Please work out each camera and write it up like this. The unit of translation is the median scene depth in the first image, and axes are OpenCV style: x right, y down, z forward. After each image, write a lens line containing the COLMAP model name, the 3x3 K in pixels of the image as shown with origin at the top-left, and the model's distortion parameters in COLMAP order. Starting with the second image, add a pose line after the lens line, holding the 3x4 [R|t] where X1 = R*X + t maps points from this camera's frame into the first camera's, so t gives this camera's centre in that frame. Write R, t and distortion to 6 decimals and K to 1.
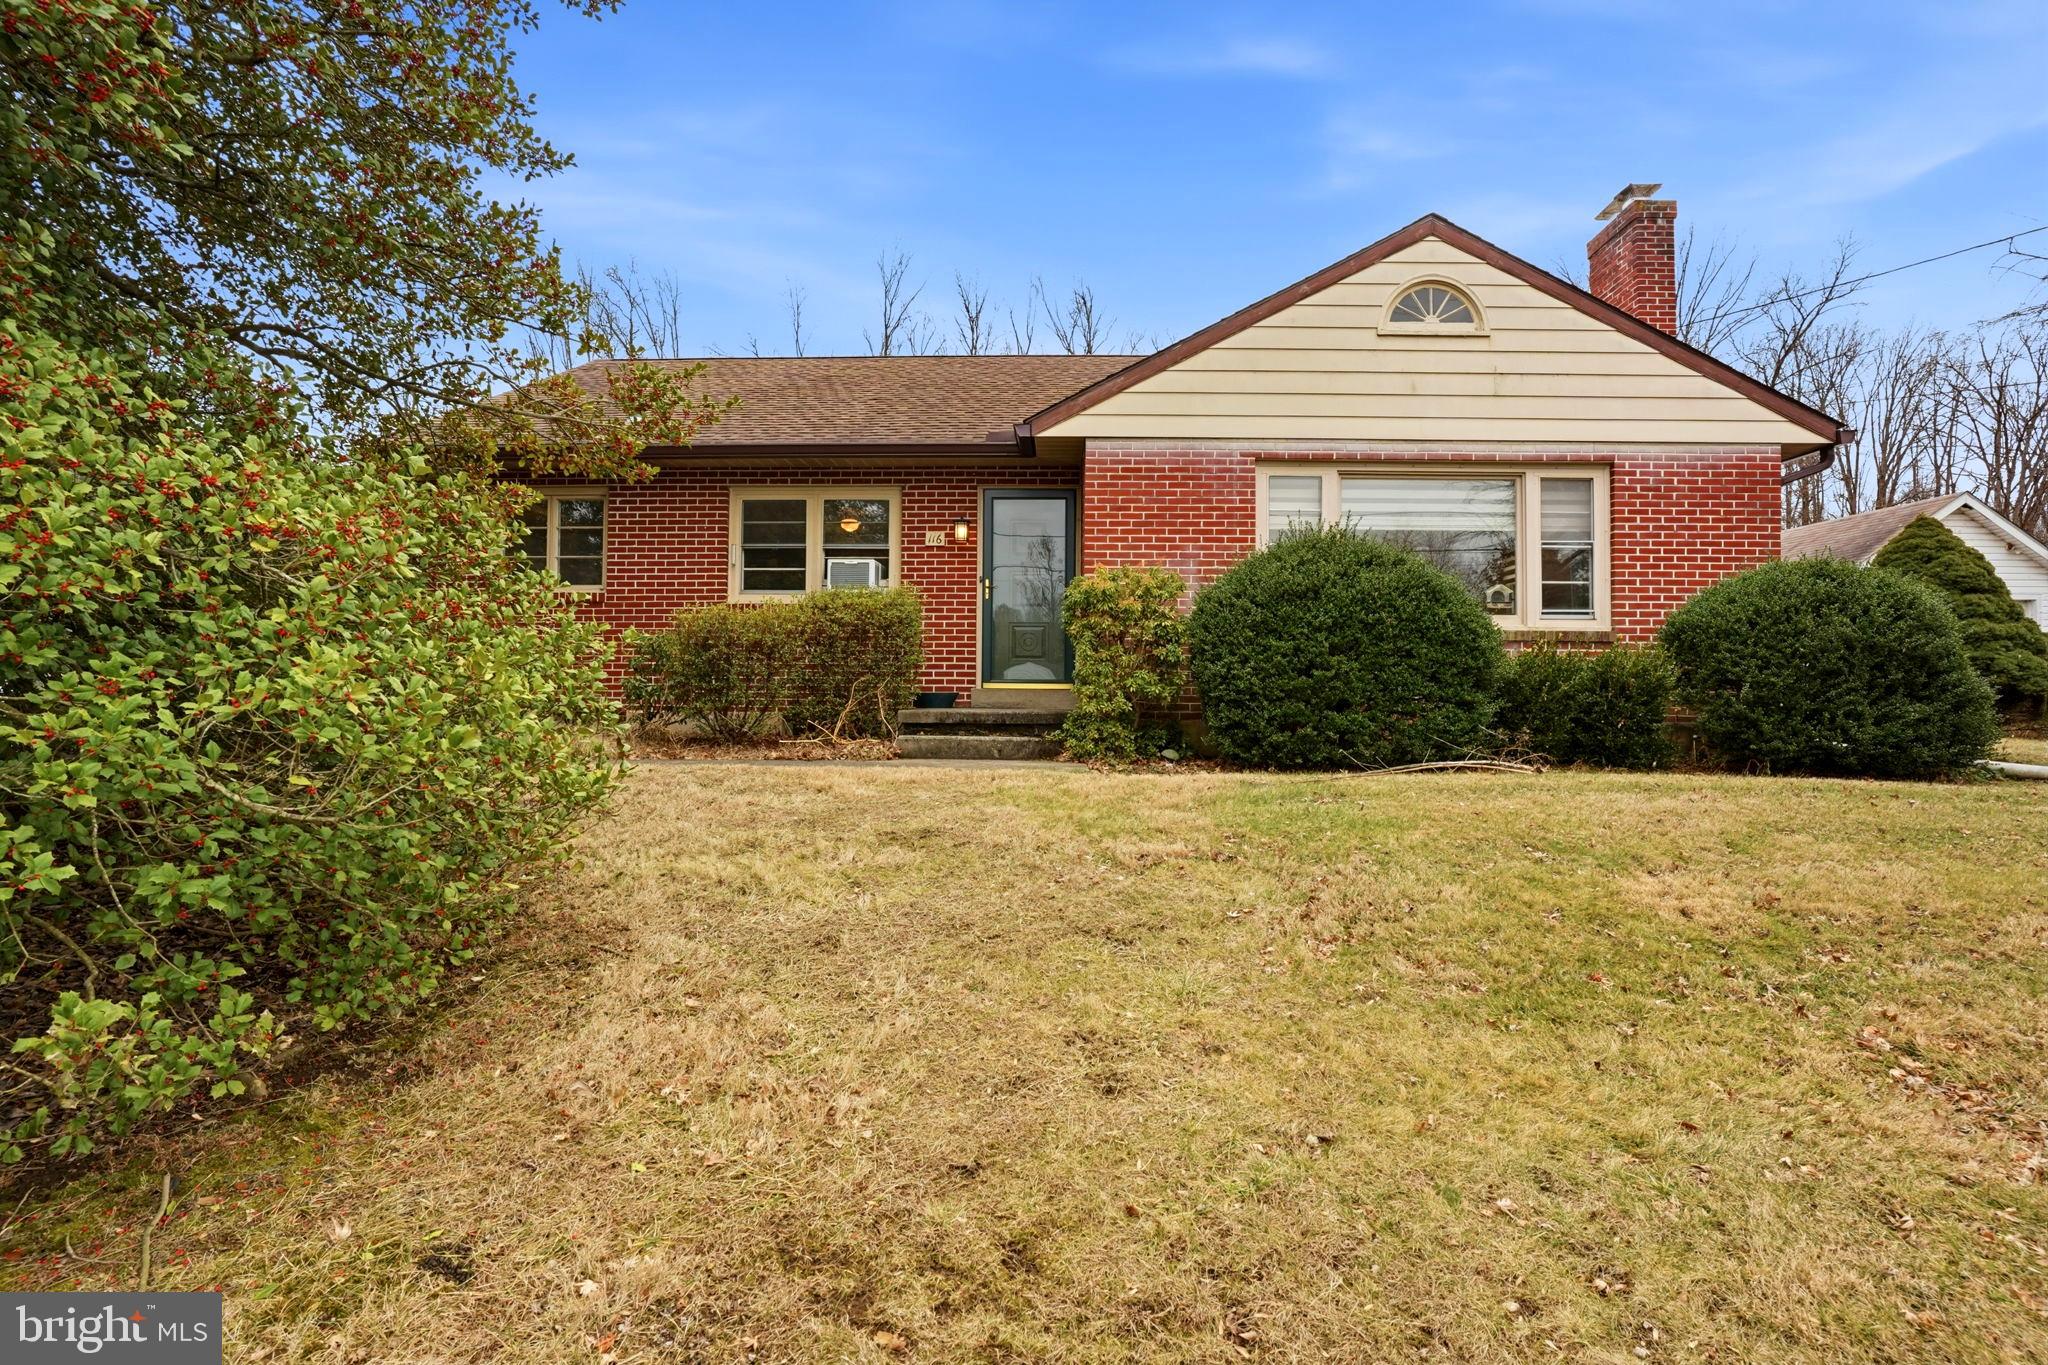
lens RADIAL K [[1016.4, 0, 997.0], [0, 1016.4, 675.5], [0, 0, 1]] dist [-0.016304, 0.000964]
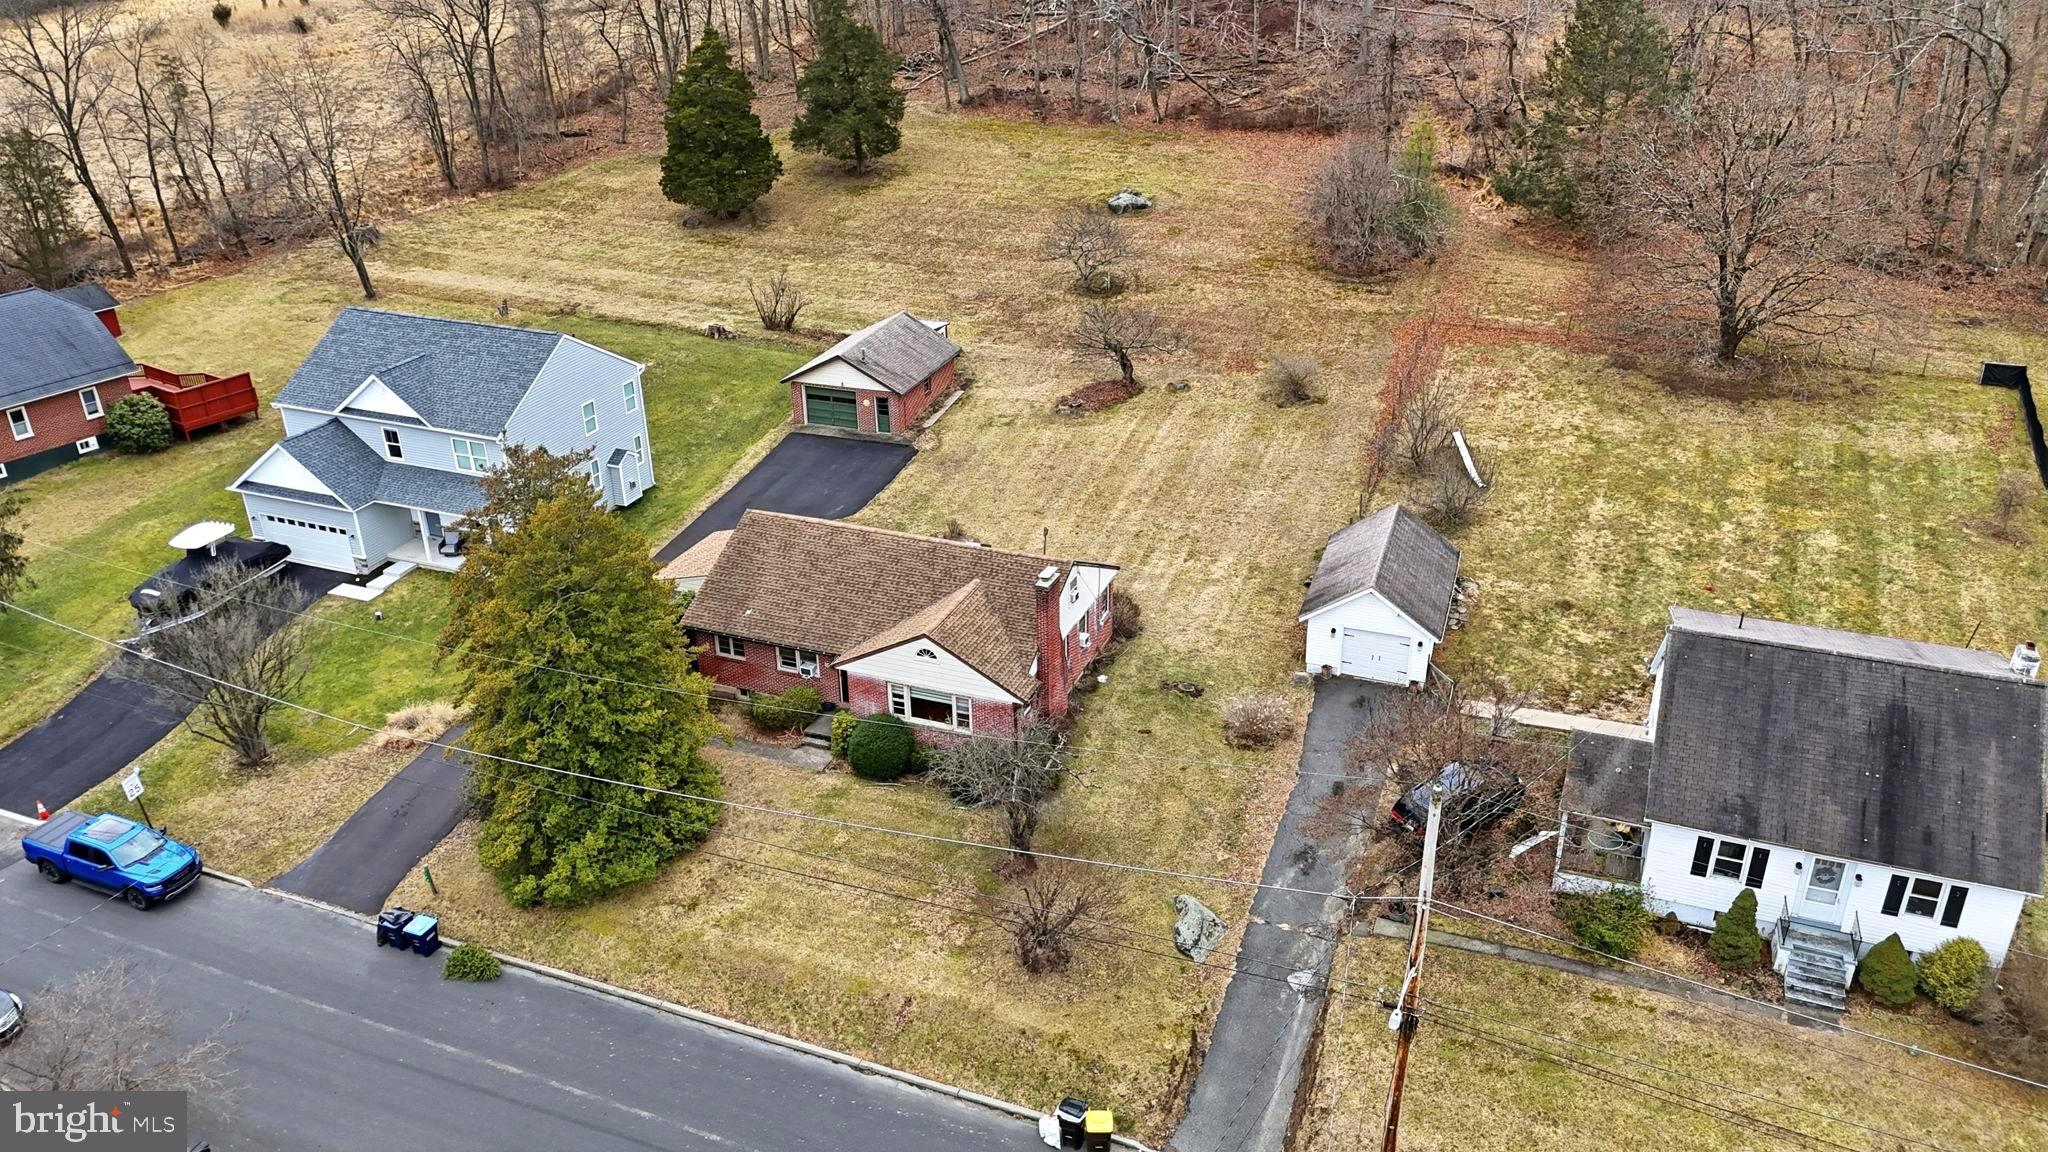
lens RADIAL K [[1497.9, 0, 1024.0], [0, 1497.9, 576.0], [0, 0, 1]] dist [0.078199, -0.069868]
pose [[0.946884, 0.117522, -0.299331, 2.425422], [0.032474, 0.891124, 0.452597, -3.157623], [0.319931, -0.438277, 0.839974, -3.474161]]
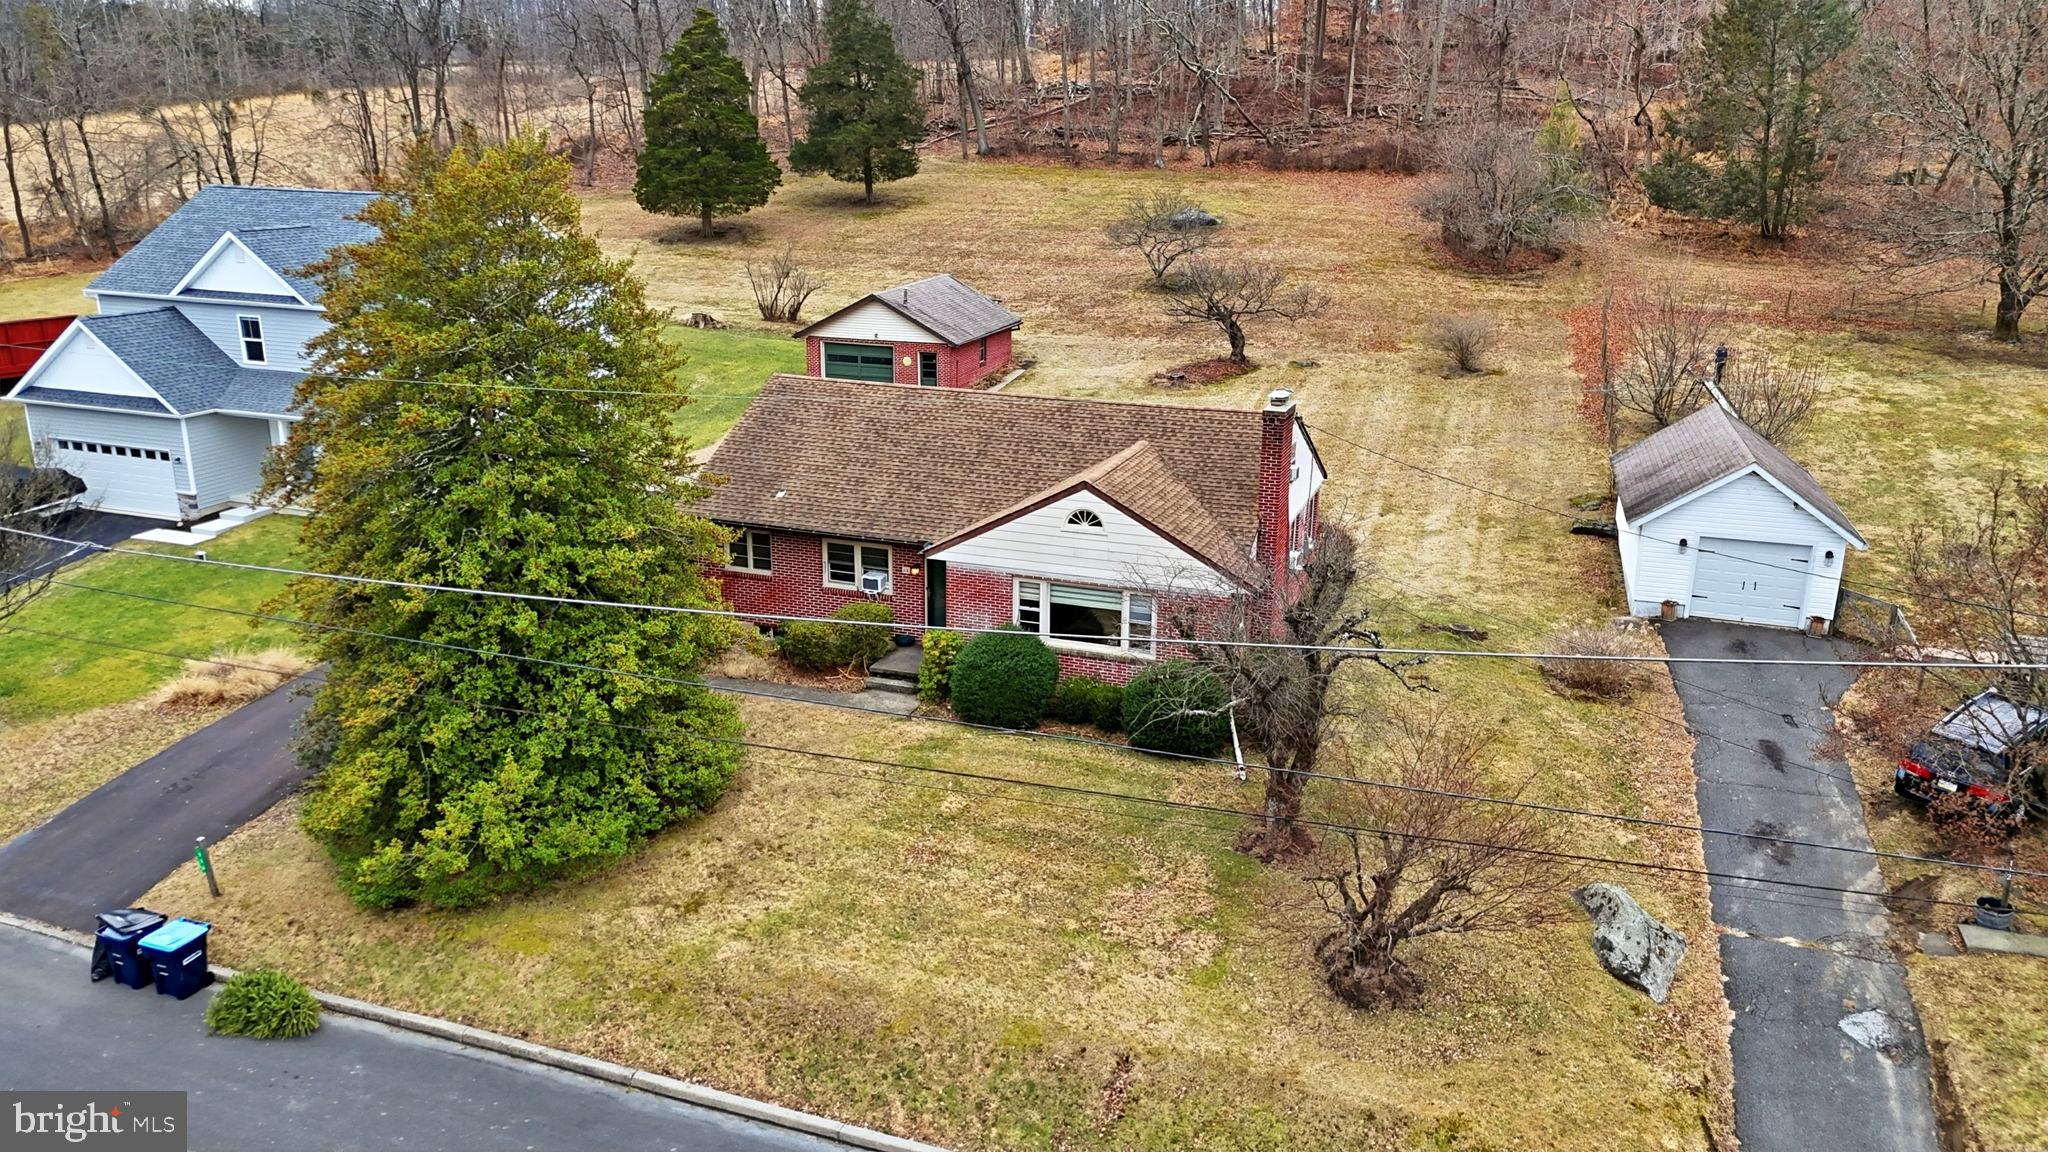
lens RADIAL K [[1497.9, 0, 1024.0], [0, 1497.9, 576.0], [0, 0, 1]] dist [0.078199, -0.069868]
pose [[0.958368, 0.079478, -0.274251, 1.247179], [0.006586, 0.954072, 0.299504, -1.268923], [0.285459, -0.288841, 0.913829, -2.207107]]
